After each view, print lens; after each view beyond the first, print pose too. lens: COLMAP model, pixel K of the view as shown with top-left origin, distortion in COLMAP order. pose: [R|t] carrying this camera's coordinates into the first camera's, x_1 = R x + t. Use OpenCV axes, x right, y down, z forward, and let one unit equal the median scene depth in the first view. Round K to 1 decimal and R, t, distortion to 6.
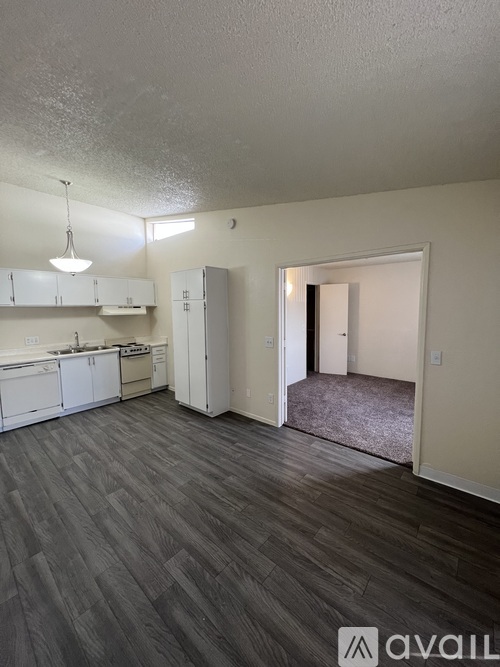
lens RADIAL K [[265.8, 0, 250.8], [0, 265.8, 330.7], [0, 0, 1]] dist [-0.000104, -0.000060]
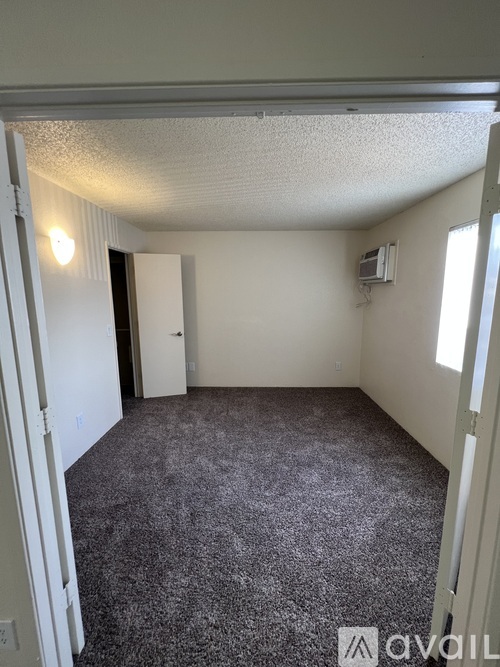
lens RADIAL K [[265.8, 0, 250.8], [0, 265.8, 330.7], [0, 0, 1]] dist [-0.000104, -0.000060]
pose [[0.767492, -0.086396, 0.635210, 0.081086], [0.053450, 0.996051, 0.070894, -0.034556], [-0.638826, -0.020459, 0.769079, 0.430683]]
